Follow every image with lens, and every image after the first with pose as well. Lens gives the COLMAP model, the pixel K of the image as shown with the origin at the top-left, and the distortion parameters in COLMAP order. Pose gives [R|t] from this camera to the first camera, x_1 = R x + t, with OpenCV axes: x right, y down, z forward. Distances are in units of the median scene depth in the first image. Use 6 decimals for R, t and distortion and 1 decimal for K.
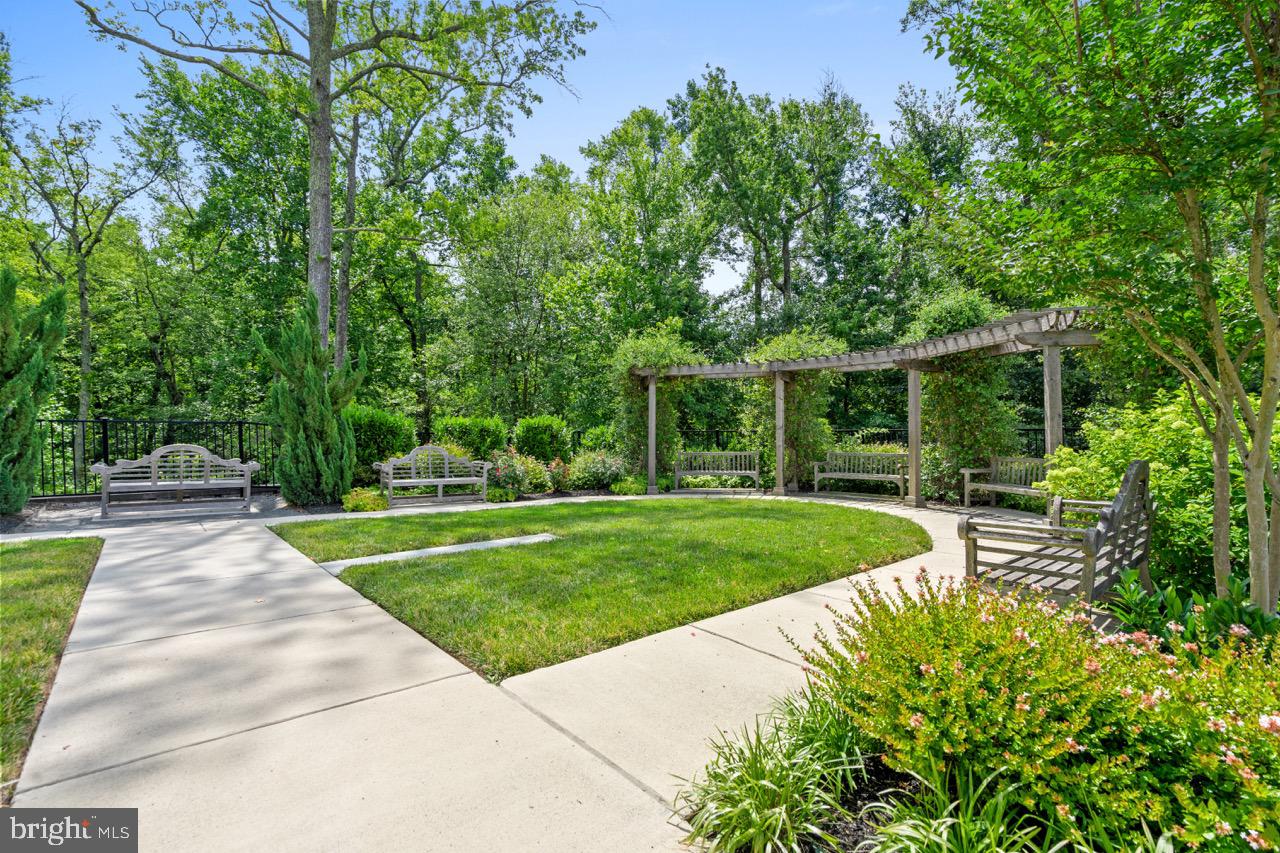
lens RADIAL K [[574.7, 0, 640.0], [0, 574.7, 426.5], [0, 0, 1]] dist [-0.002308, -0.000369]
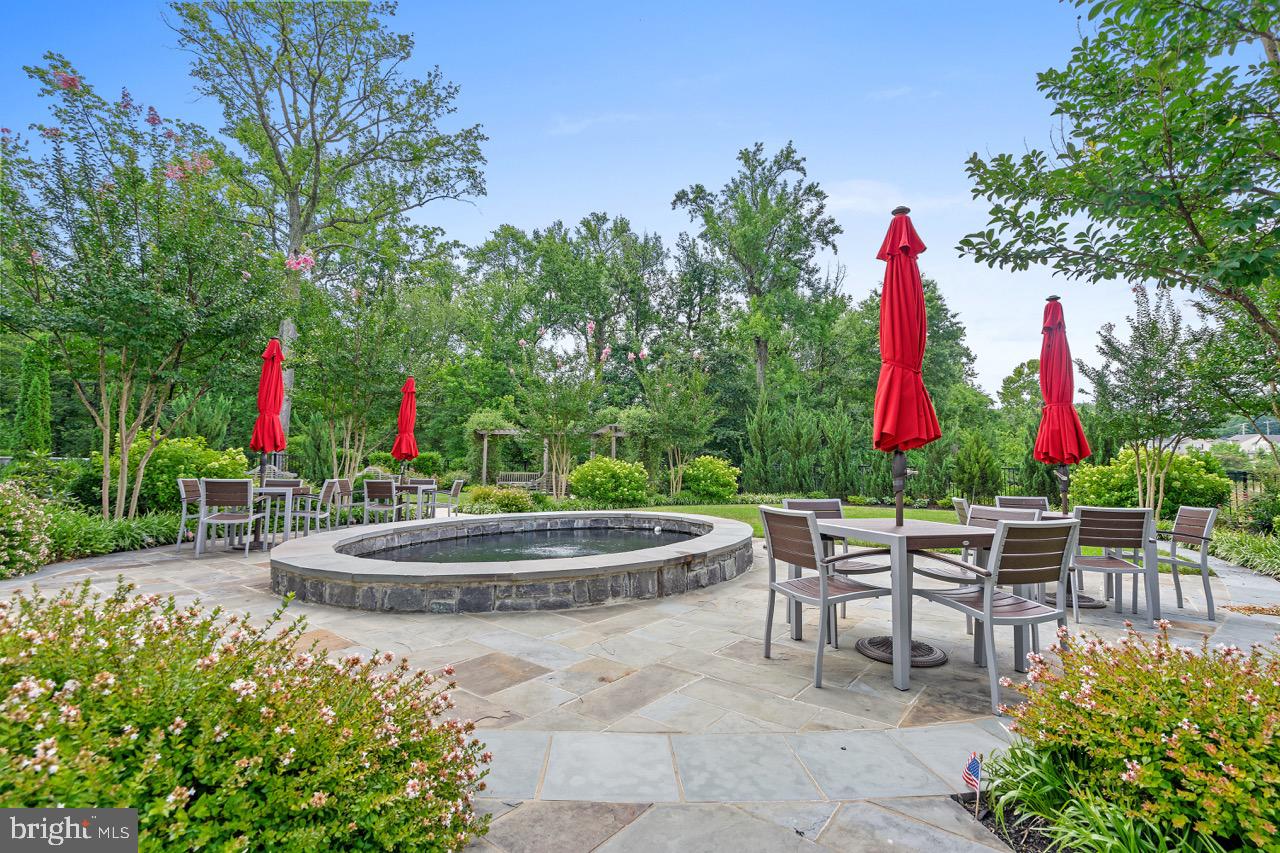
lens RADIAL K [[574.7, 0, 640.0], [0, 574.7, 426.5], [0, 0, 1]] dist [-0.002308, -0.000369]
pose [[0.980916, 0.026000, 0.192687, 0.136998], [-0.018395, 0.998984, -0.041153, -0.033680], [-0.193561, 0.036823, 0.980397, -0.922632]]
